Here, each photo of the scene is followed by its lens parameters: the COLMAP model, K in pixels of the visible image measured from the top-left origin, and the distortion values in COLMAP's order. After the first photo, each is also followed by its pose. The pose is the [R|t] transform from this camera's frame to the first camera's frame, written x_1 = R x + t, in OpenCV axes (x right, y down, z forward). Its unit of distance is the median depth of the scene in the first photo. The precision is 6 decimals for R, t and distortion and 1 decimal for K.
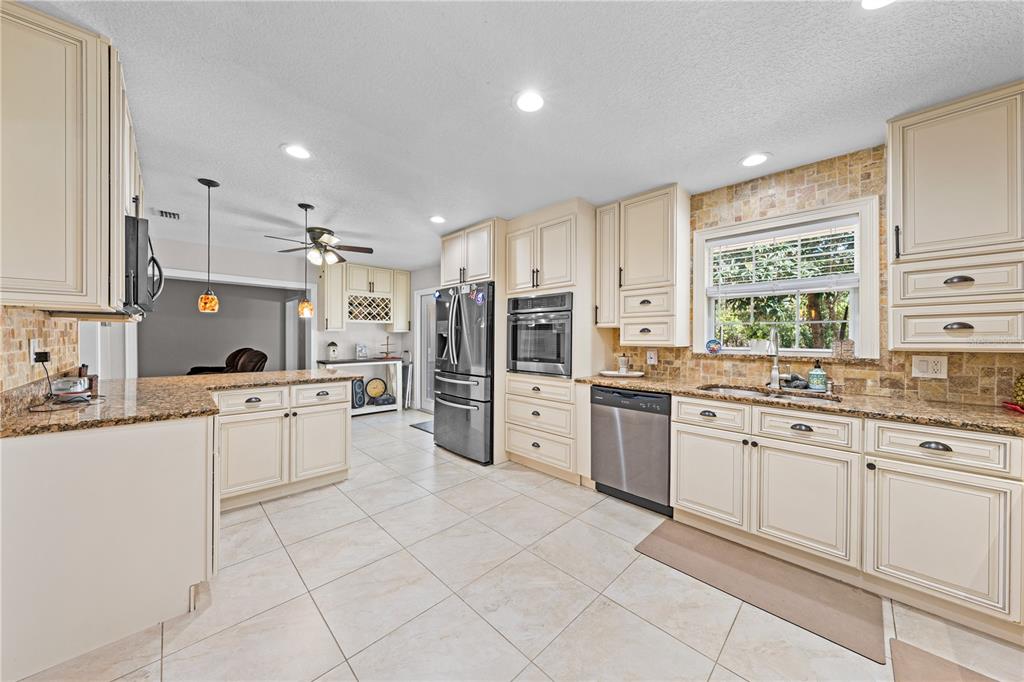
lens RADIAL K [[345.8, 0, 514.1], [0, 345.8, 339.4], [0, 0, 1]] dist [-0.002815, -0.000302]
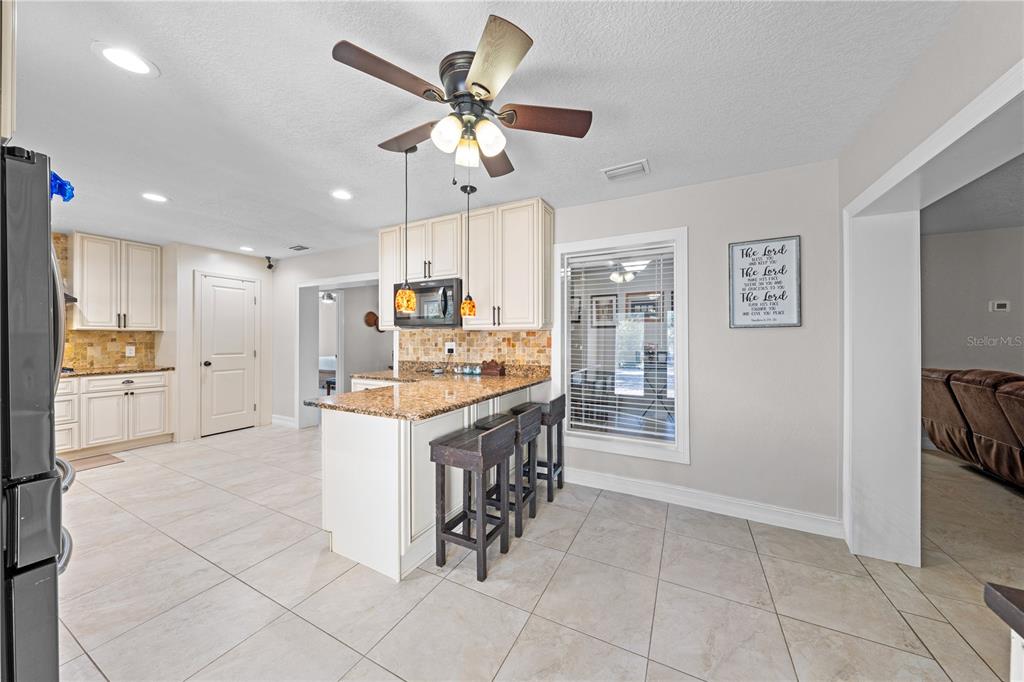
lens RADIAL K [[345.8, 0, 511.2], [0, 345.8, 339.7], [0, 0, 1]] dist [-0.002815, -0.000302]
pose [[-0.953617, -0.006398, -0.300956, -0.730385], [-0.007899, 0.999962, 0.003769, -0.019595], [0.300920, 0.005971, -0.953631, 2.083110]]
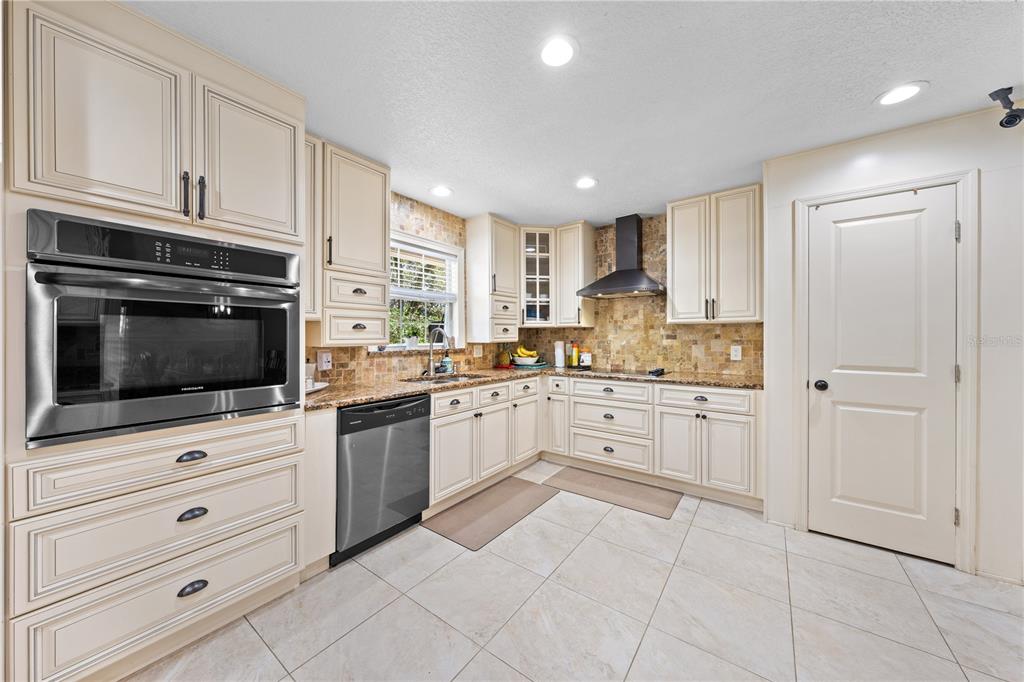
lens RADIAL K [[353.2, 0, 512.6], [0, 353.2, 336.1], [0, 0, 1]] dist [-0.002690, 0.000007]
pose [[-0.153099, -0.004297, 0.988201, -0.527920], [0.003279, 0.999983, 0.004856, -0.007057], [-0.988205, 0.003983, -0.153082, 0.838219]]
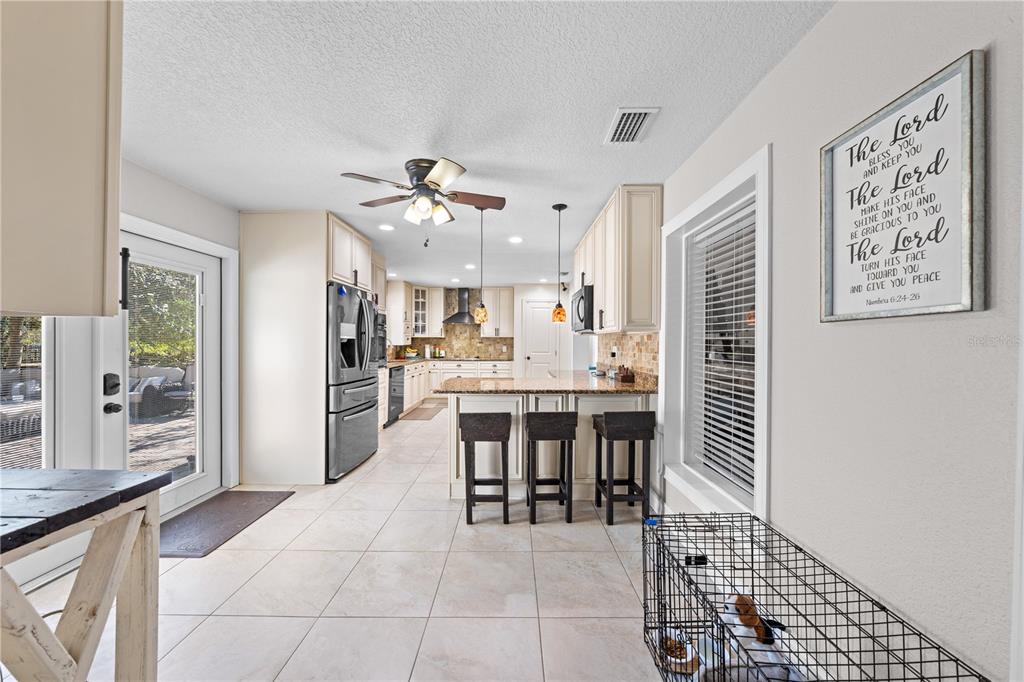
lens RADIAL K [[345.8, 0, 513.2], [0, 345.8, 344.0], [0, 0, 1]] dist [-0.002815, -0.000302]
pose [[-0.705391, -0.014914, 0.708662, -1.638911], [-0.006977, 0.999876, 0.014098, -0.028120], [-0.708784, 0.005000, -0.705408, 1.968879]]
